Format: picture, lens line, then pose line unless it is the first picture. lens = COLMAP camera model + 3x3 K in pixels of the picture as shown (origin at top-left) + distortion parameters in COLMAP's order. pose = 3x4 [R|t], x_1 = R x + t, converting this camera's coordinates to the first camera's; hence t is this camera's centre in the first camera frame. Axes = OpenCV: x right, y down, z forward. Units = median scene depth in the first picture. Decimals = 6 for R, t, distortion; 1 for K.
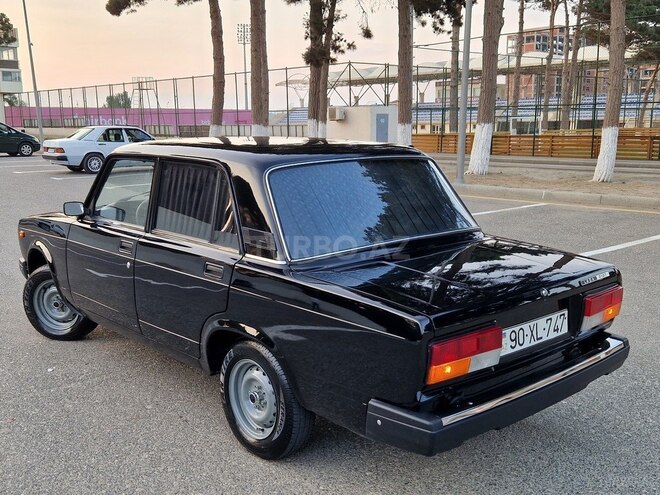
lens RADIAL K [[701.6, 0, 341.4], [0, 701.6, 250.6], [0, 0, 1]] dist [0.084323, -0.029584]
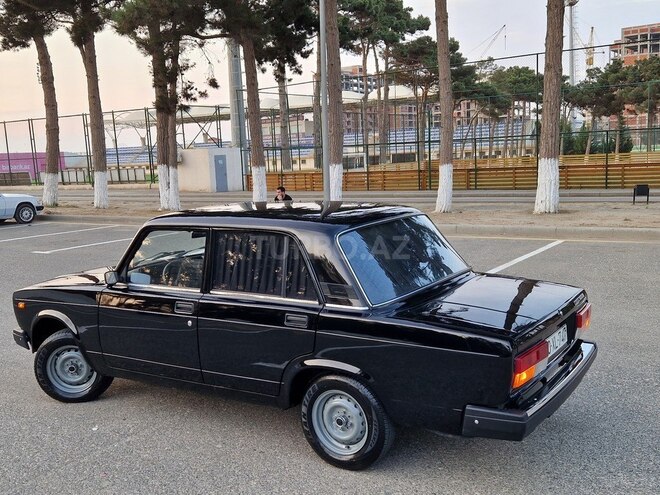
lens RADIAL K [[701.6, 0, 341.4], [0, 701.6, 250.6], [0, 0, 1]] dist [0.084323, -0.029584]
pose [[0.965497, -0.070521, 0.250684, -0.308334], [0.082717, 0.995831, -0.038440, -0.029393], [-0.246928, 0.057850, 0.967305, -0.151761]]
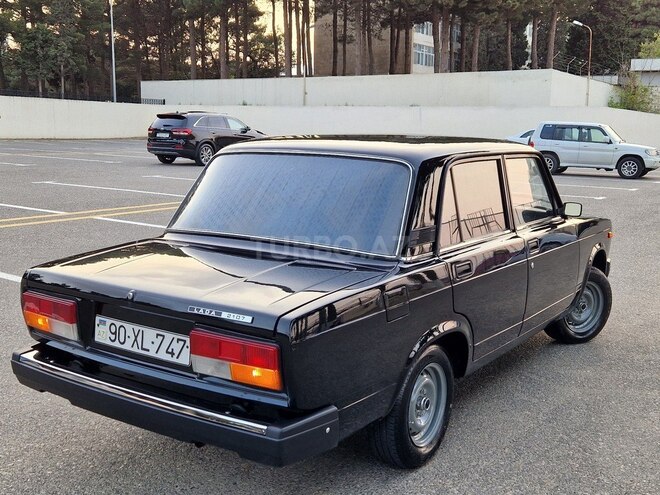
lens RADIAL K [[765.6, 0, 330.0], [0, 765.6, 247.5], [0, 0, 1]] dist [0.084889, -0.050874]
pose [[0.232127, 0.160163, -0.959409, 0.863834], [-0.197612, 0.973545, 0.114711, -0.109931], [0.952400, 0.162963, 0.257637, 0.658538]]
